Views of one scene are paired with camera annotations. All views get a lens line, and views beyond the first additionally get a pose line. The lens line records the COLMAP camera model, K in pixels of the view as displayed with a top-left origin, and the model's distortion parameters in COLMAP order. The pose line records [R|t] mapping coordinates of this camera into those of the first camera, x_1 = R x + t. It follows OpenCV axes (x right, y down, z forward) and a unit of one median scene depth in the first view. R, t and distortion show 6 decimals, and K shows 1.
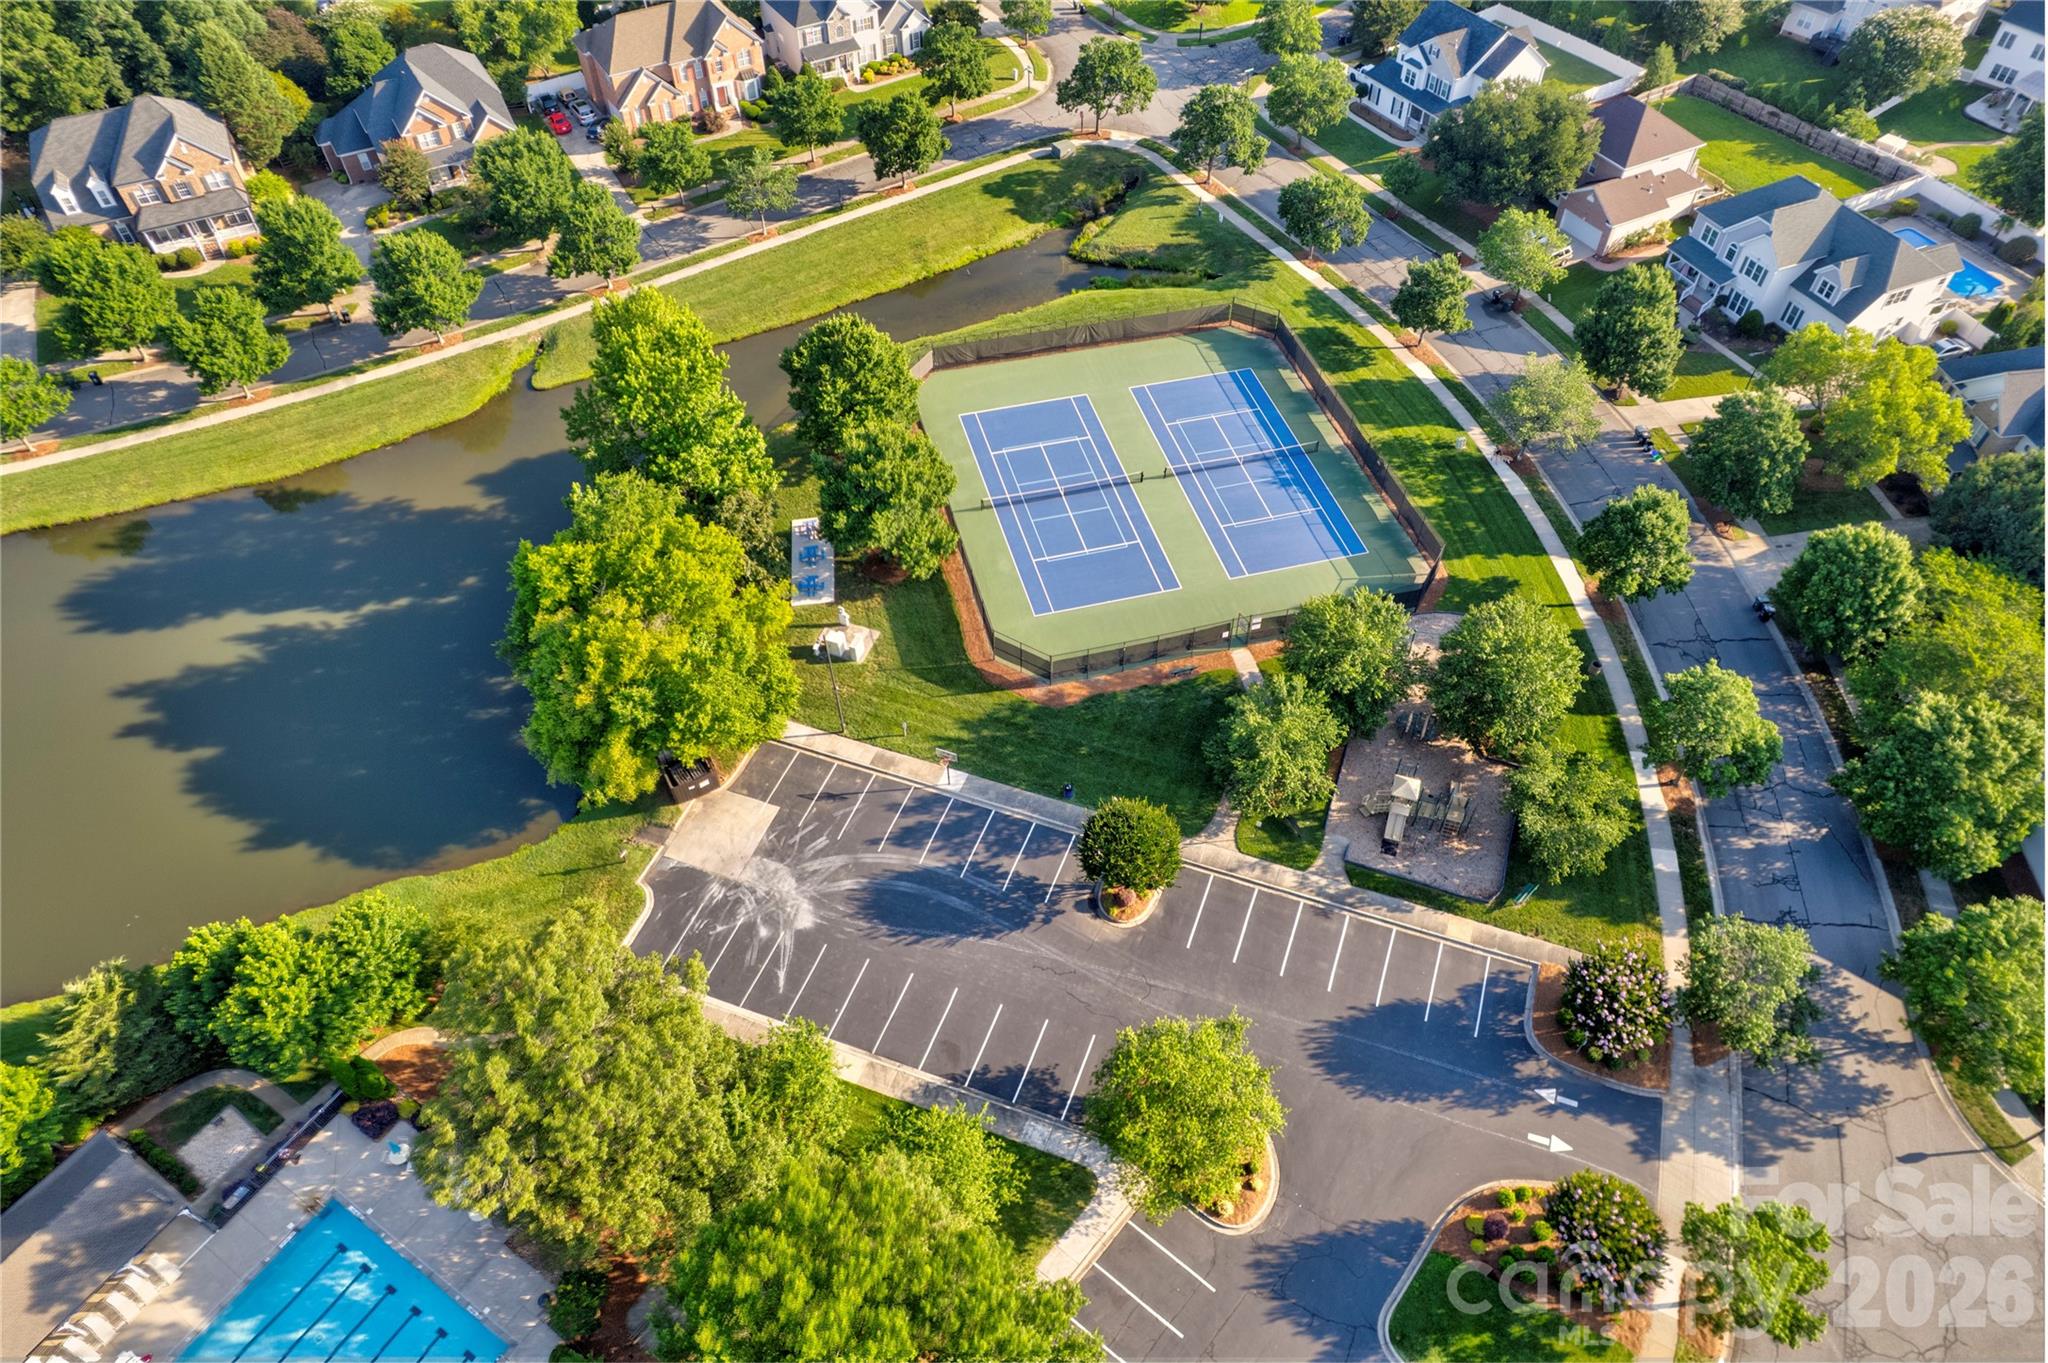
lens RADIAL K [[1301.4, 0, 1024.0], [0, 1301.4, 681.5], [0, 0, 1]] dist [-0.075945, 0.070409]
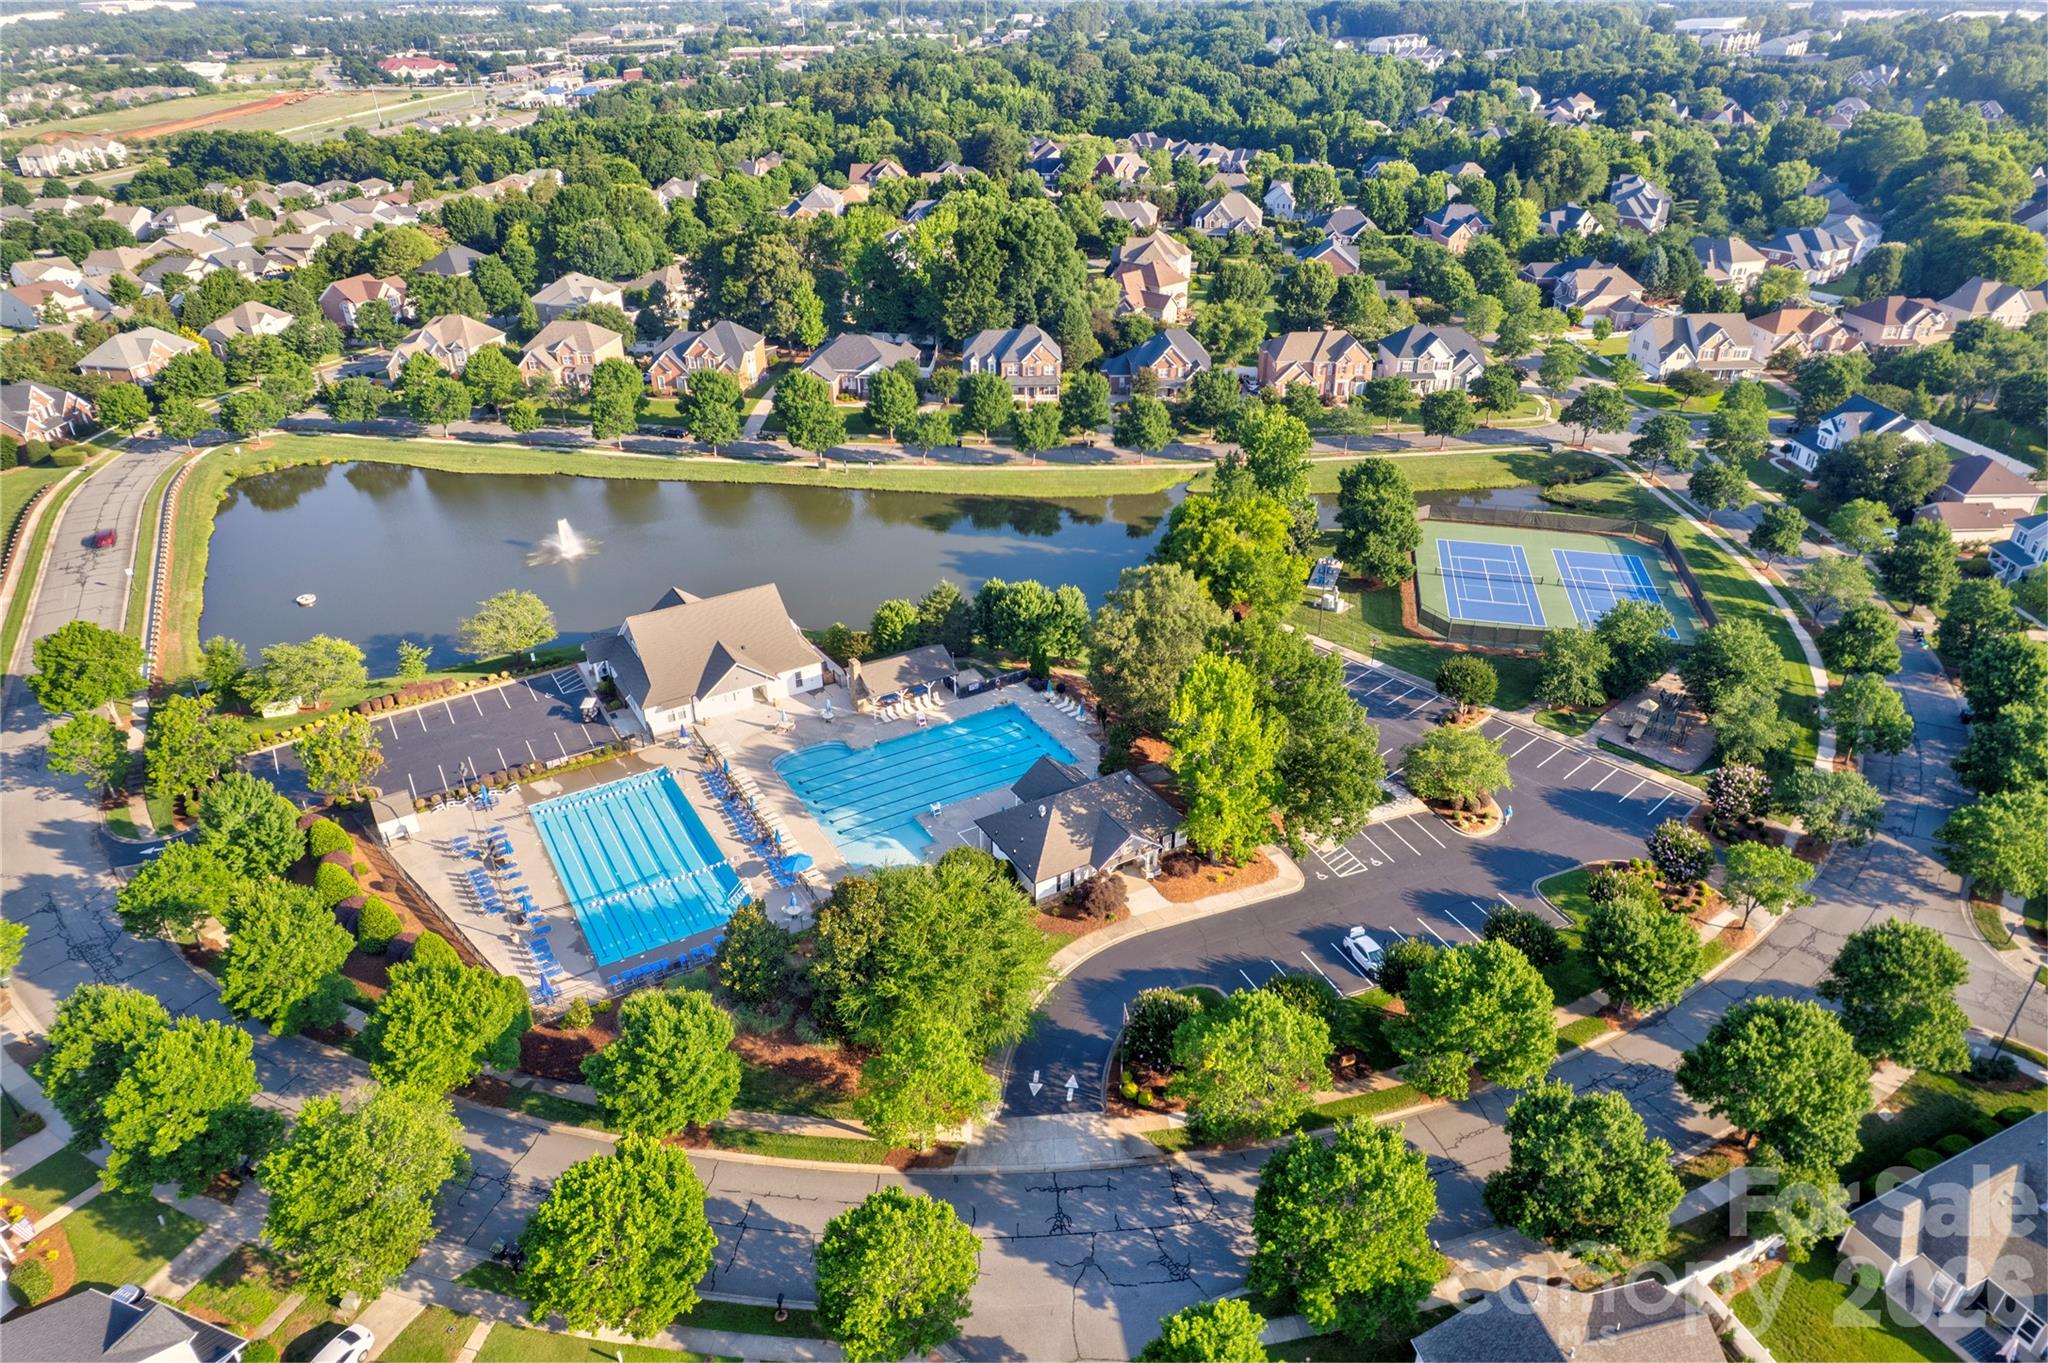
lens RADIAL K [[1301.4, 0, 1024.0], [0, 1301.4, 681.5], [0, 0, 1]] dist [-0.075945, 0.070409]
pose [[0.890282, 0.225988, -0.395383, 0.223848], [-0.346718, 0.899247, -0.266722, 0.743433], [0.295271, 0.374544, 0.878938, -0.657480]]
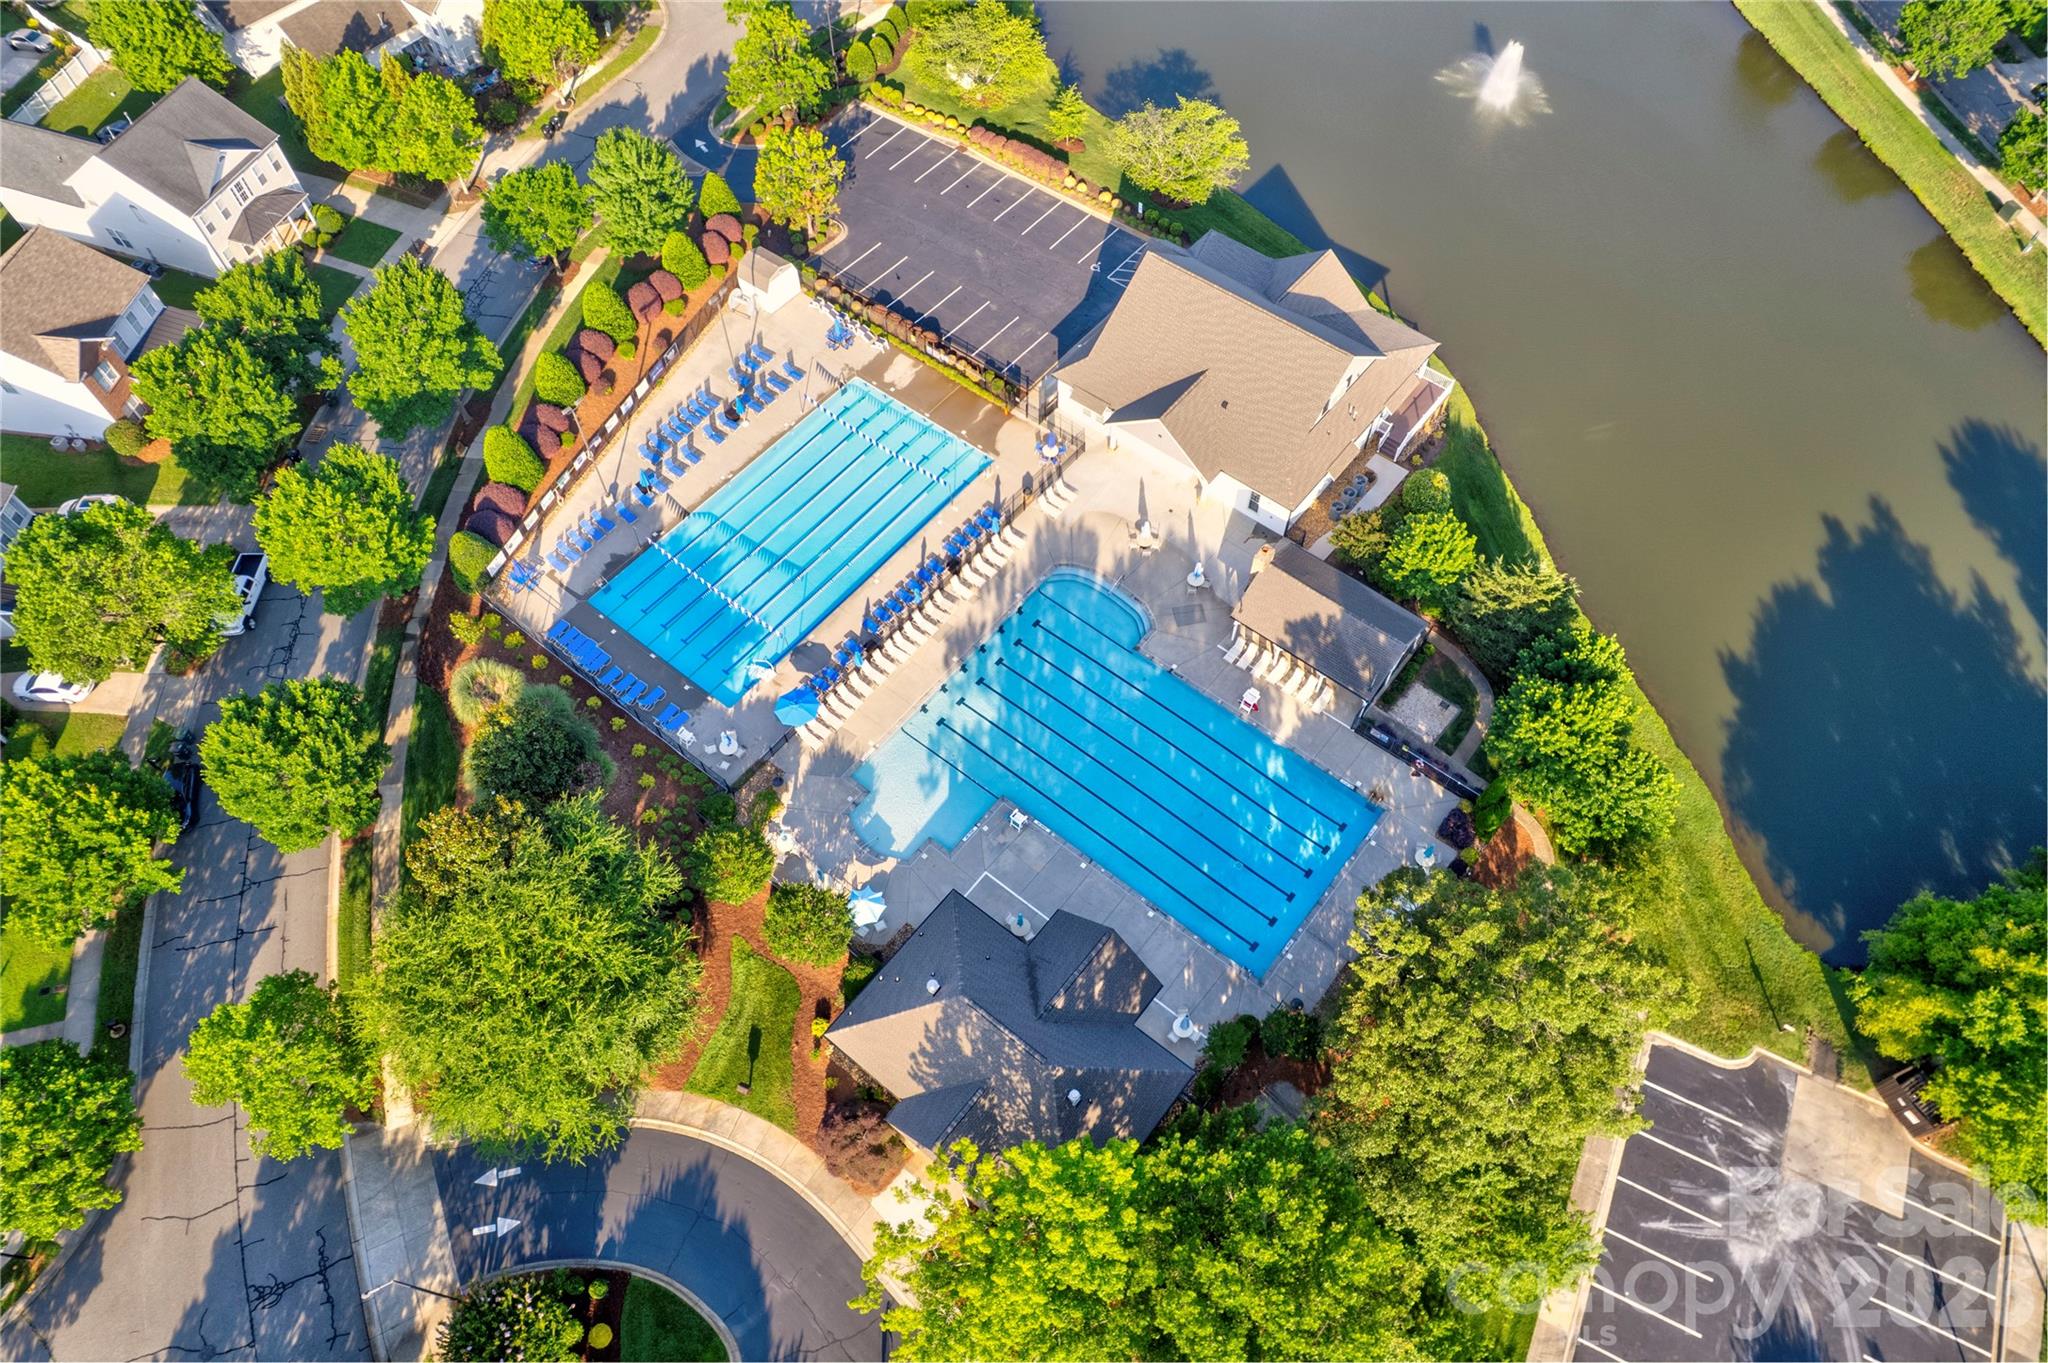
lens RADIAL K [[1314.8, 0, 1034.3], [0, 1314.8, 673.5], [0, 0, 1]] dist [-0.078520, 0.063052]
pose [[-0.101813, 0.844882, -0.525174, -0.003989], [-0.755494, 0.277783, 0.593352, -0.067105], [0.647197, 0.457177, 0.610021, 0.030984]]
